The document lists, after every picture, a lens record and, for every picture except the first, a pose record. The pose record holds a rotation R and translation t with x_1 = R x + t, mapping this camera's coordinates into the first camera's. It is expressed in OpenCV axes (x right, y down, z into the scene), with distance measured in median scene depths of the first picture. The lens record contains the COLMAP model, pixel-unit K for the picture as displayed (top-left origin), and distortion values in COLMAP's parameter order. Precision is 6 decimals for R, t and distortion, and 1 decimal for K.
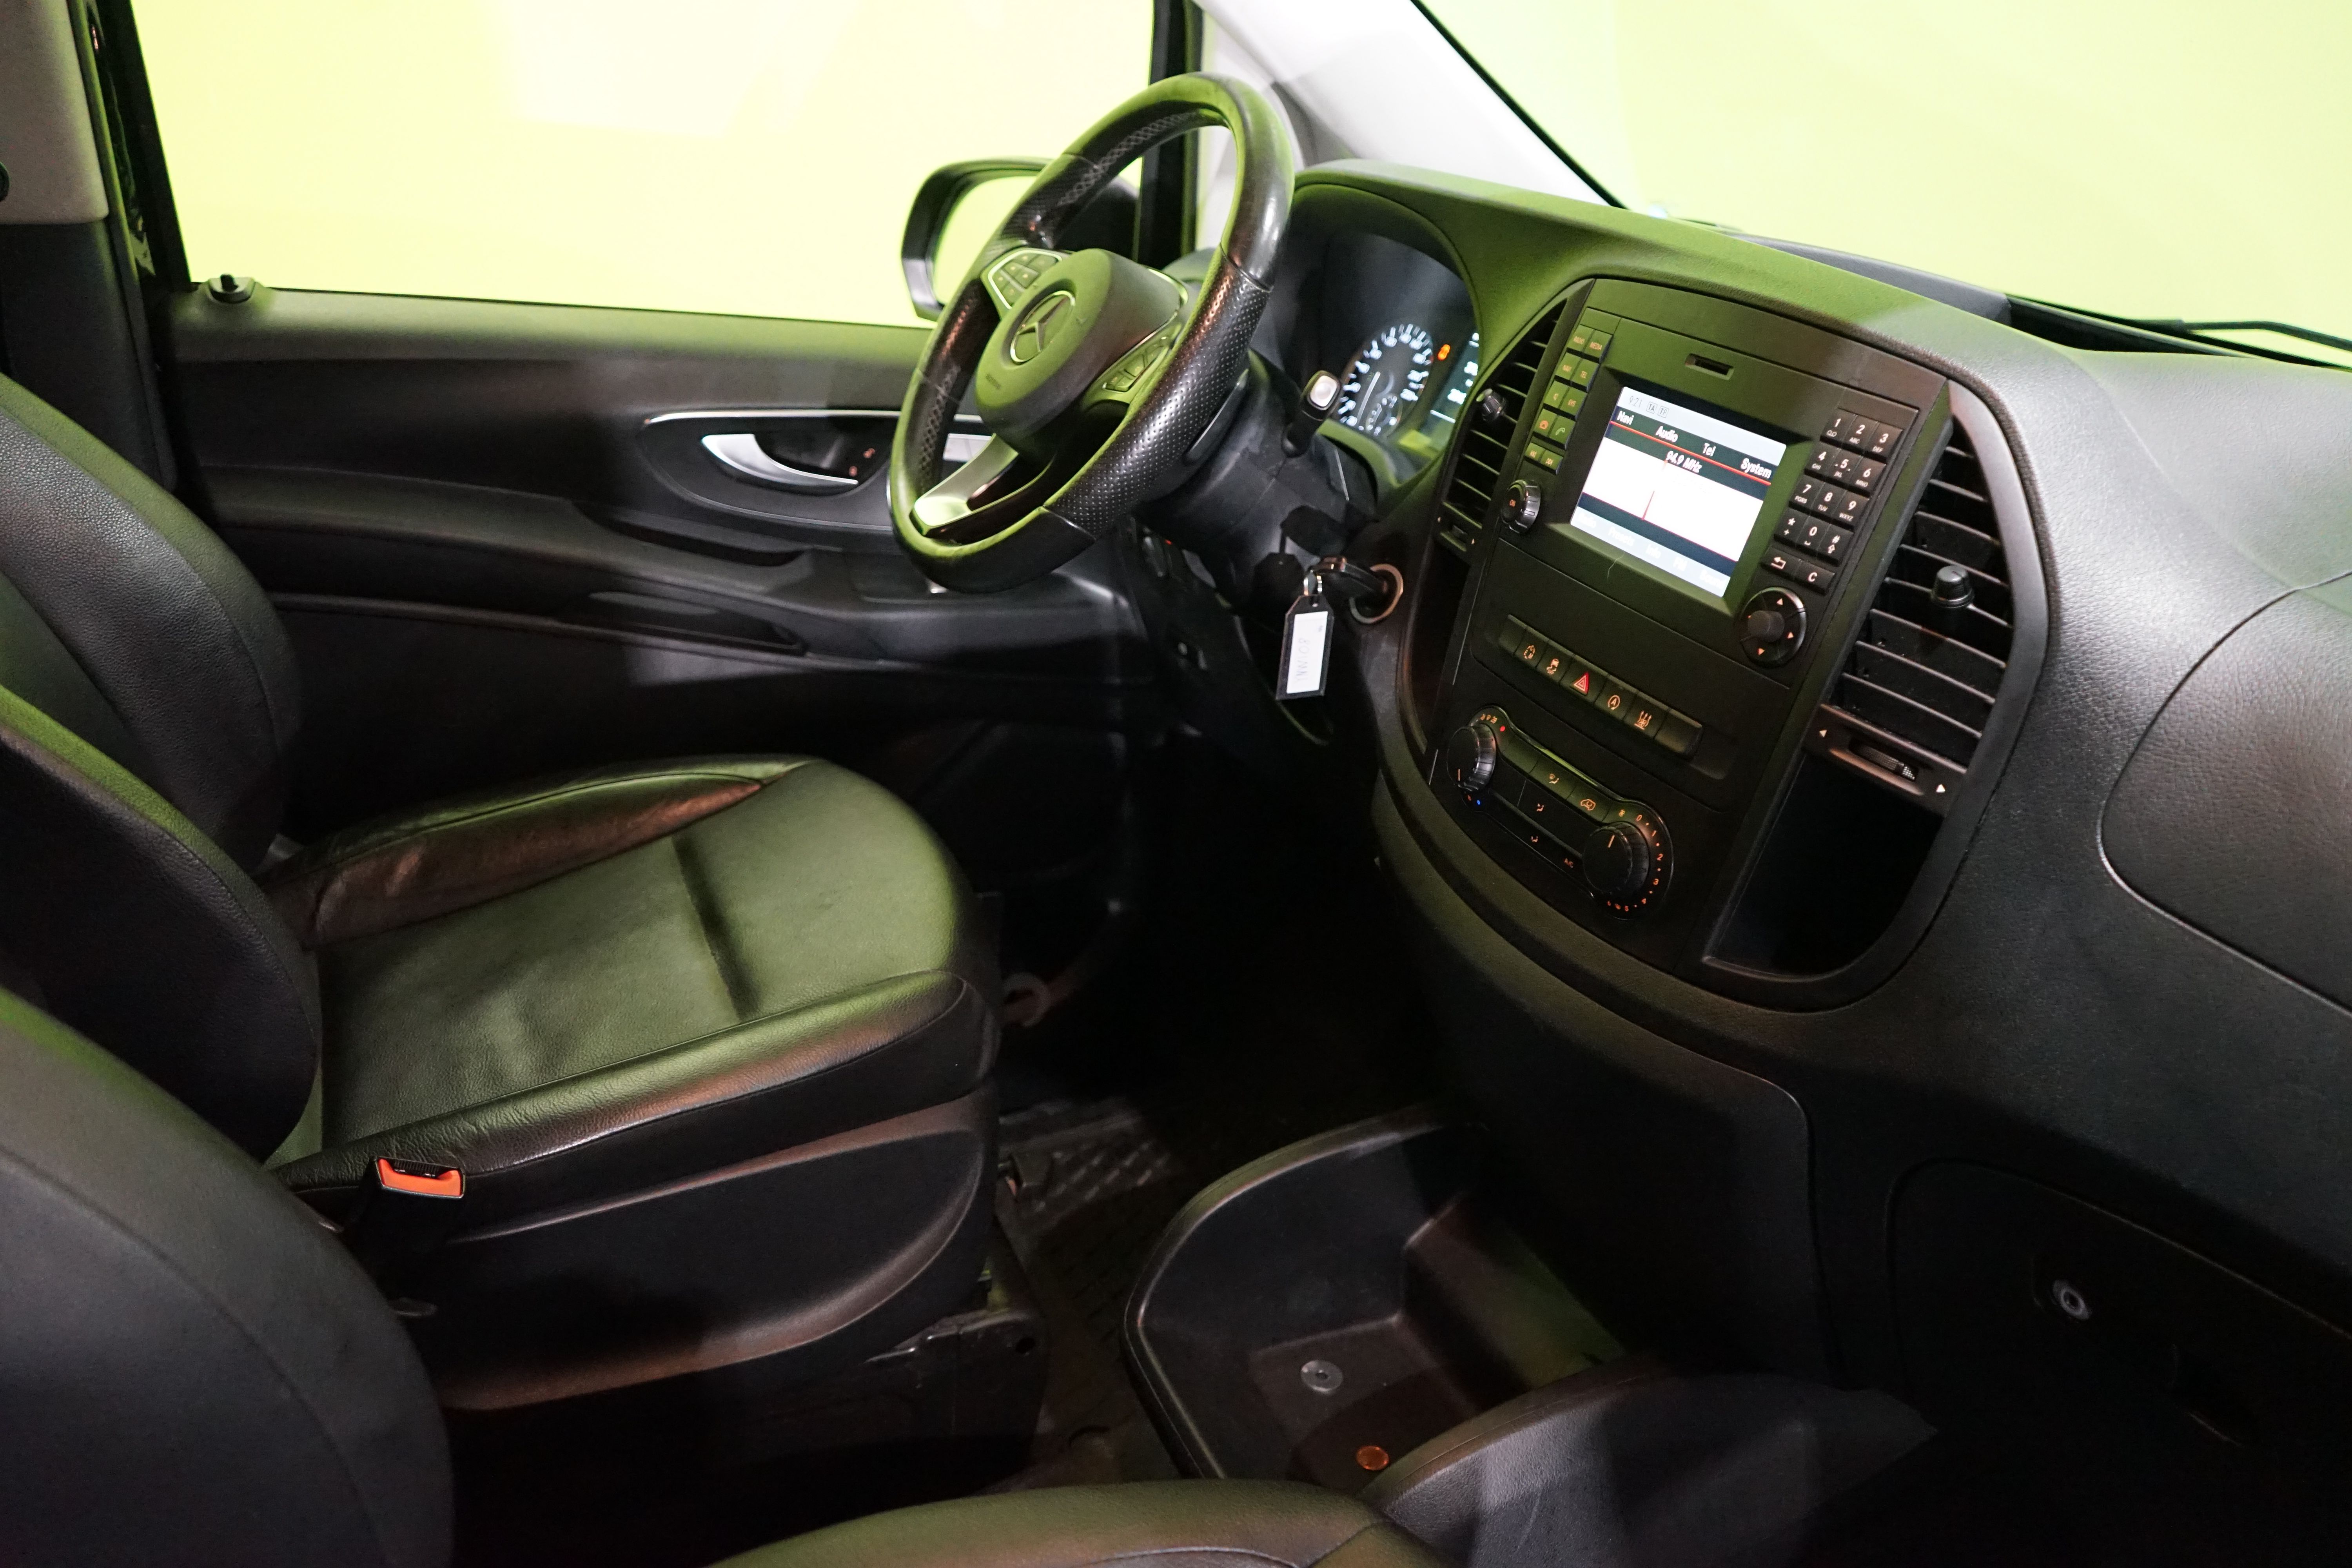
lens RADIAL K [[1904.1, 0, 1176.0], [0, 1904.1, 784.0], [0, 0, 1]] dist [0.000726, 0.004673]
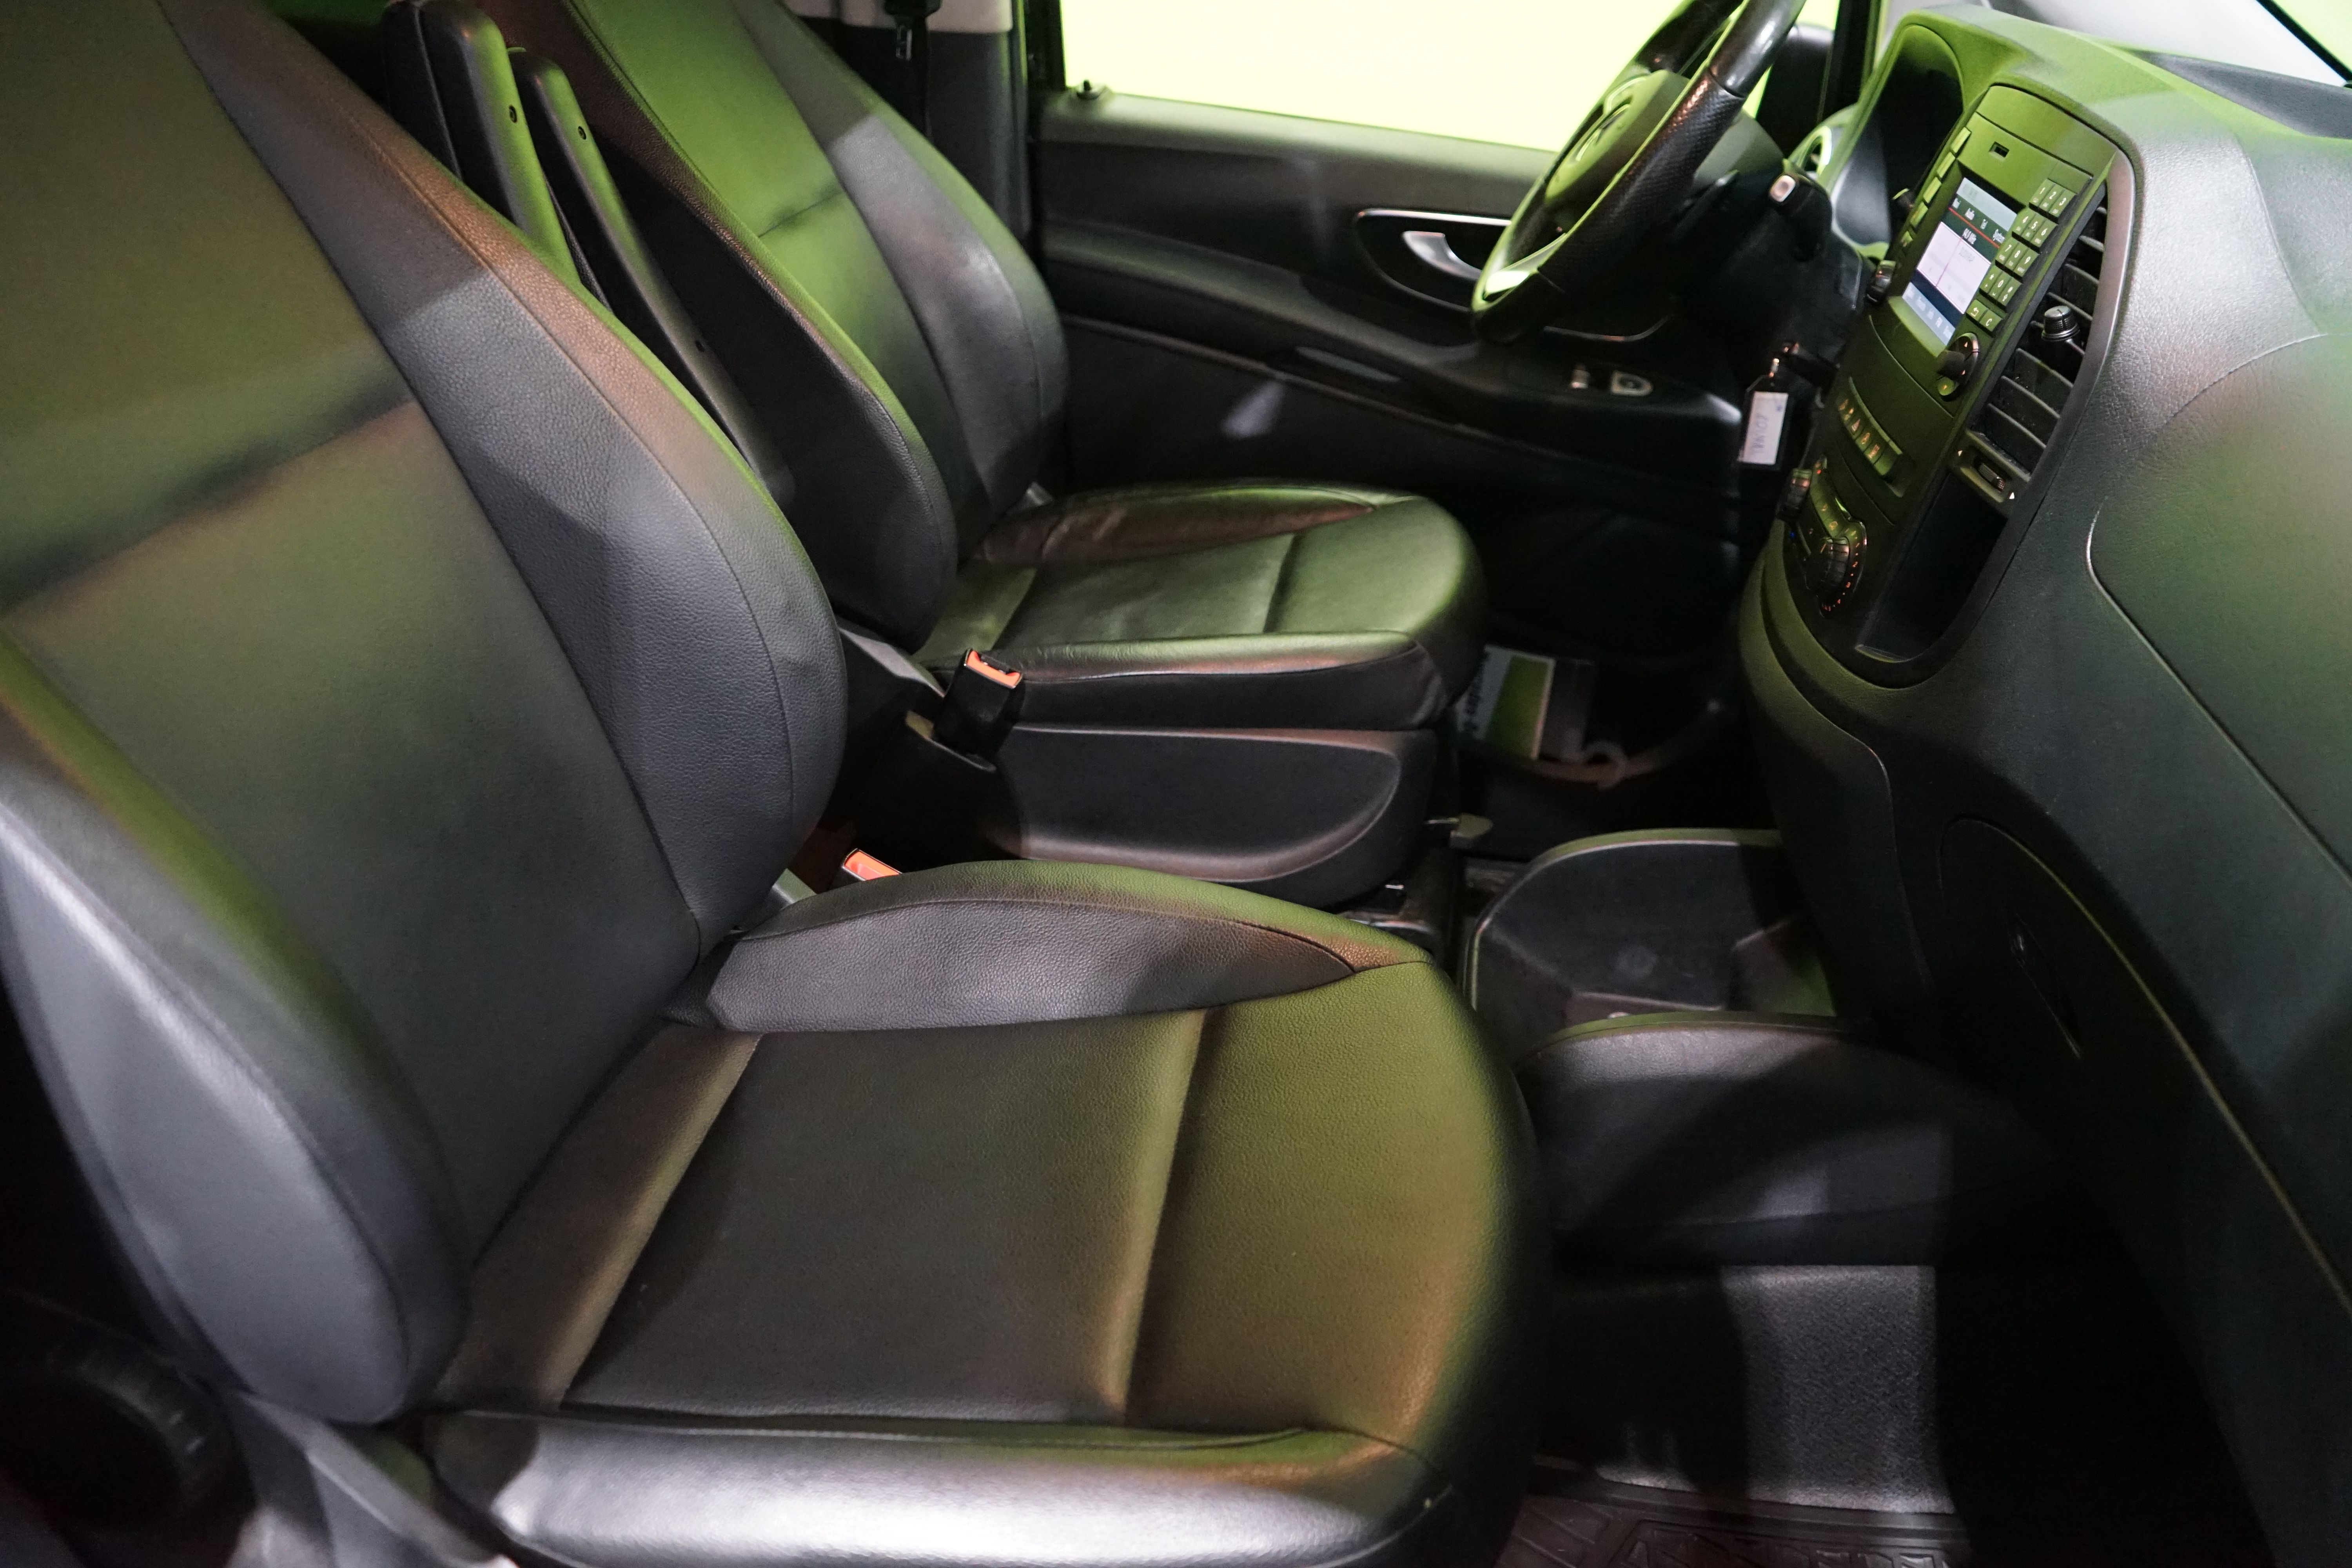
lens RADIAL K [[1904.1, 0, 1176.0], [0, 1904.1, 784.0], [0, 0, 1]] dist [0.000726, 0.004673]
pose [[0.848459, 0.210962, -0.485398, 0.372873], [-0.196167, 0.977153, 0.081793, 0.117685], [0.491564, 0.025821, 0.870459, -0.175215]]
